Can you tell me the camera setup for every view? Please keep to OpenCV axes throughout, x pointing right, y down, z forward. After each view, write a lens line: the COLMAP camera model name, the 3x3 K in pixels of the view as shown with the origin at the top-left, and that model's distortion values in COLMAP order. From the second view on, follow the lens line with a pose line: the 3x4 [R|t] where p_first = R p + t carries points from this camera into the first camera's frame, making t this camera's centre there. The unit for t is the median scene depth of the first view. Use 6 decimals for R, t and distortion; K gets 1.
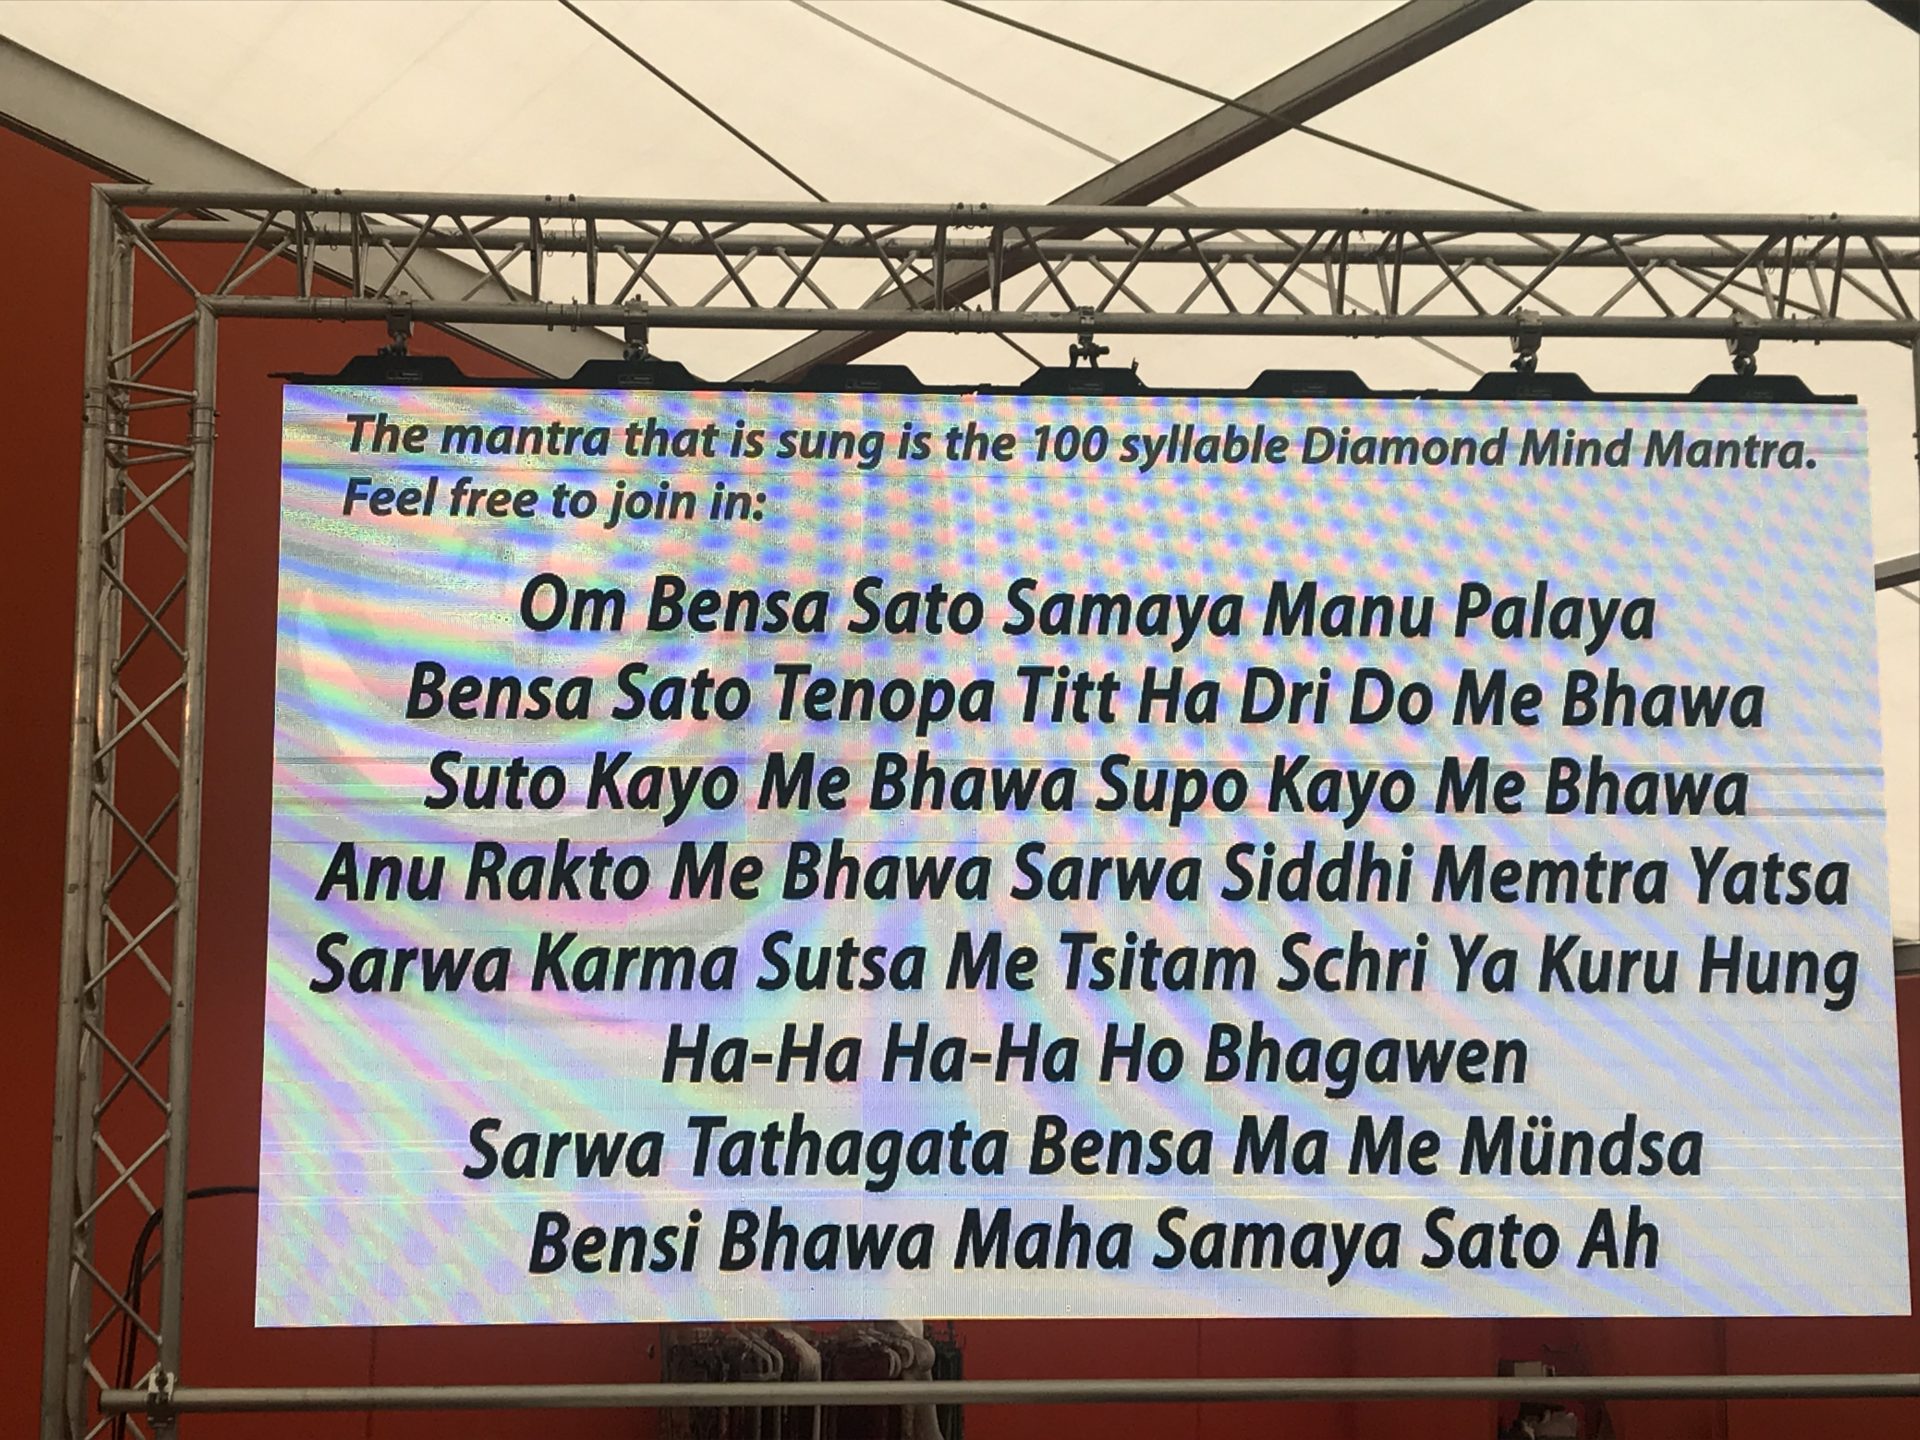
lens RADIAL K [[3085.7, 0, 958.6], [0, 3085.7, 712.8], [0, 0, 1]] dist [0.233363, 0.000000]
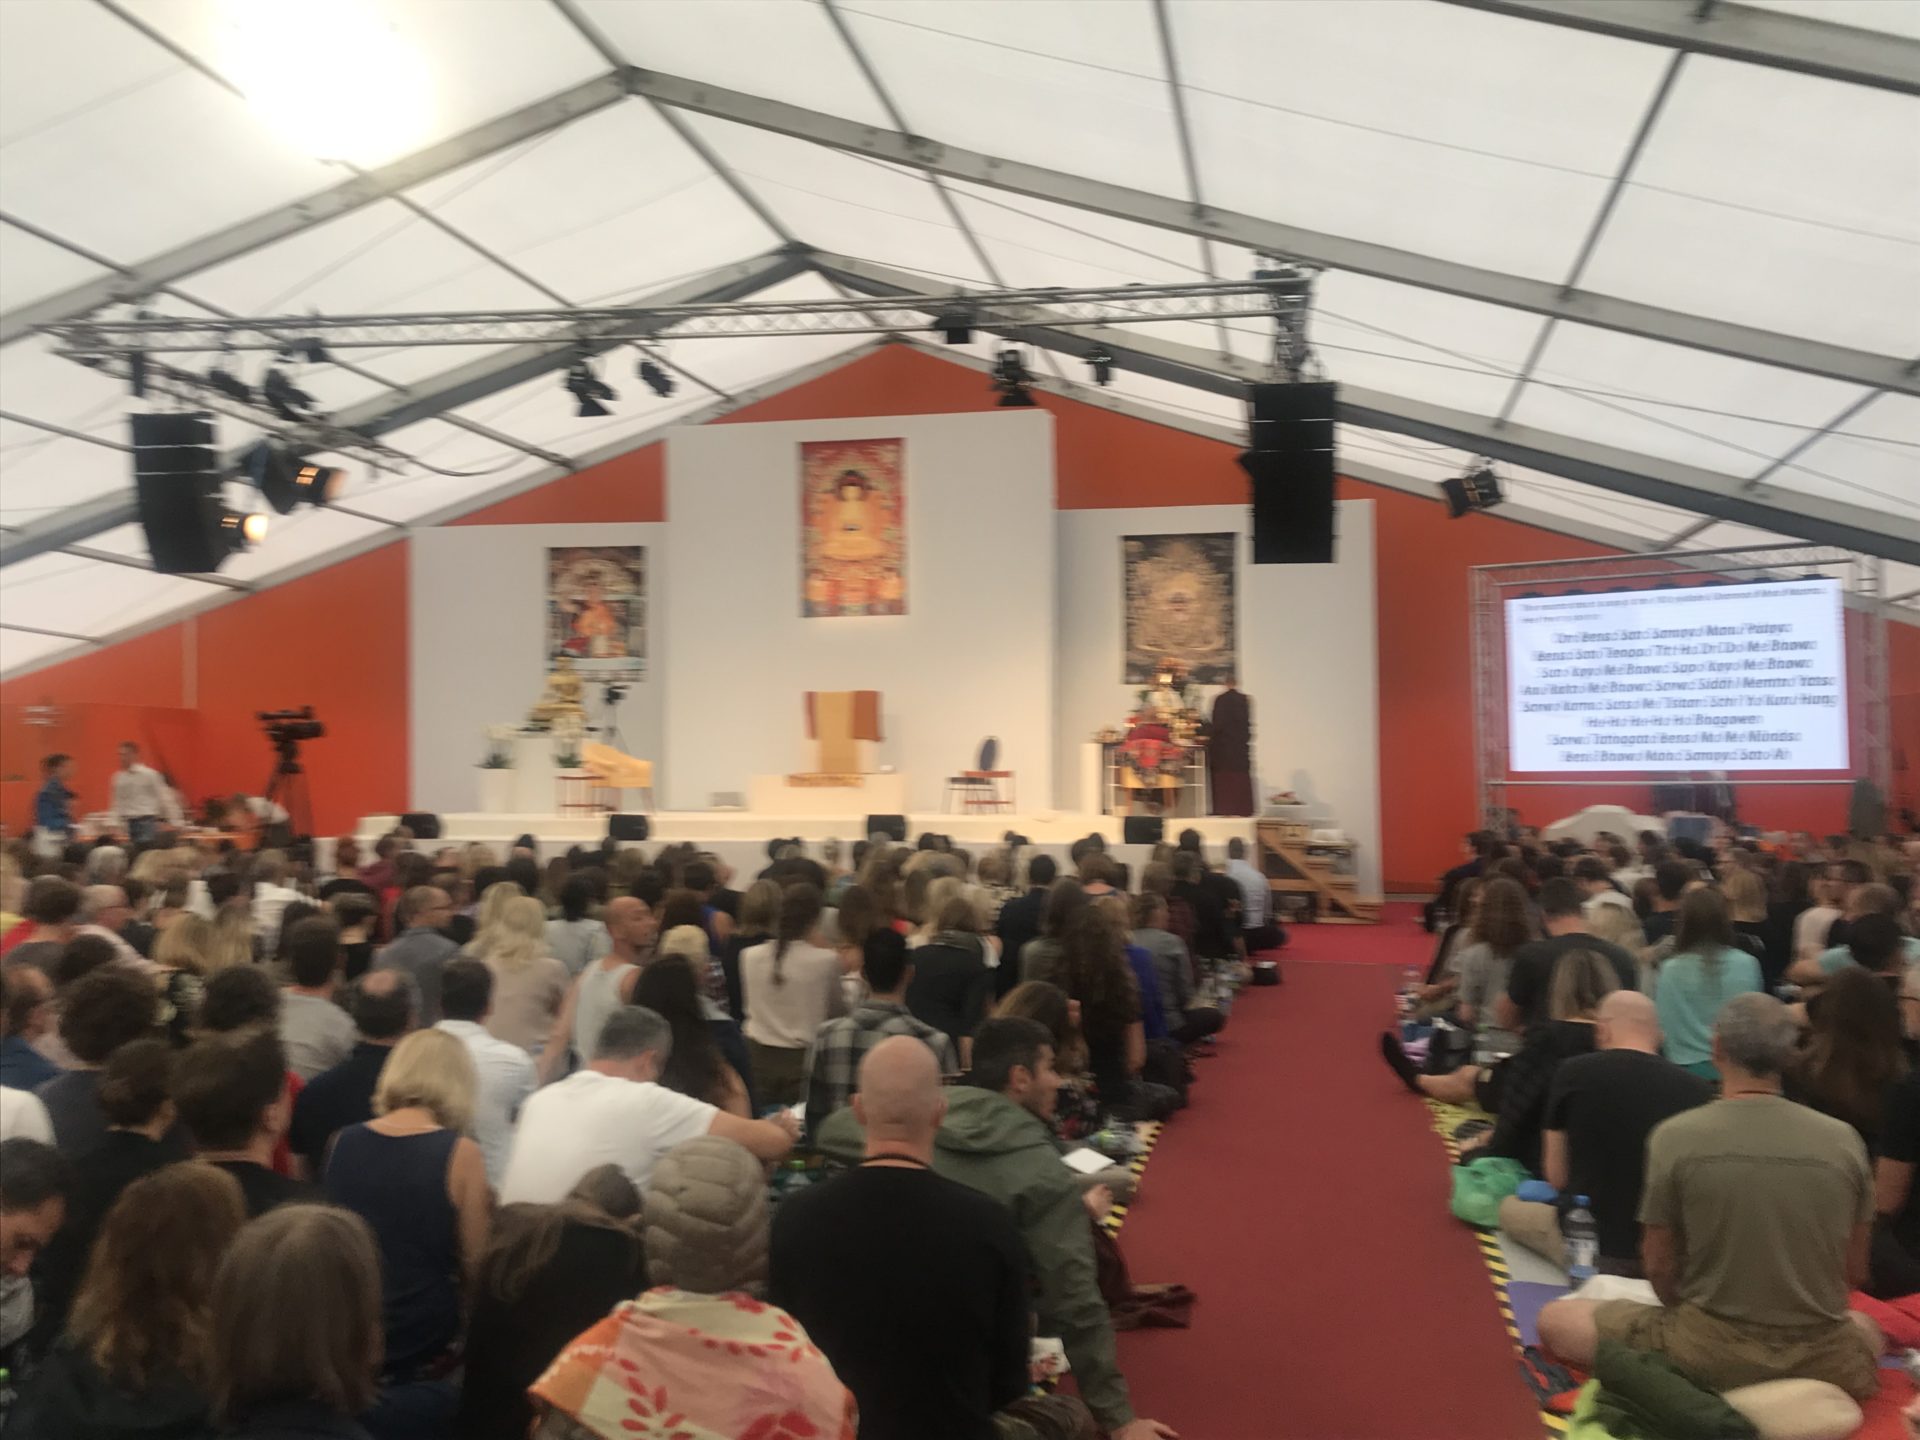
lens RADIAL K [[1779.2, 0, 956.3], [0, 1779.2, 716.2], [0, 0, 1]] dist [0.012193, 0.000000]
pose [[0.733357, -0.025756, -0.679356, 1.180416], [0.070017, 0.996830, 0.037791, -0.090928], [0.676229, -0.075280, 0.732835, -1.960267]]
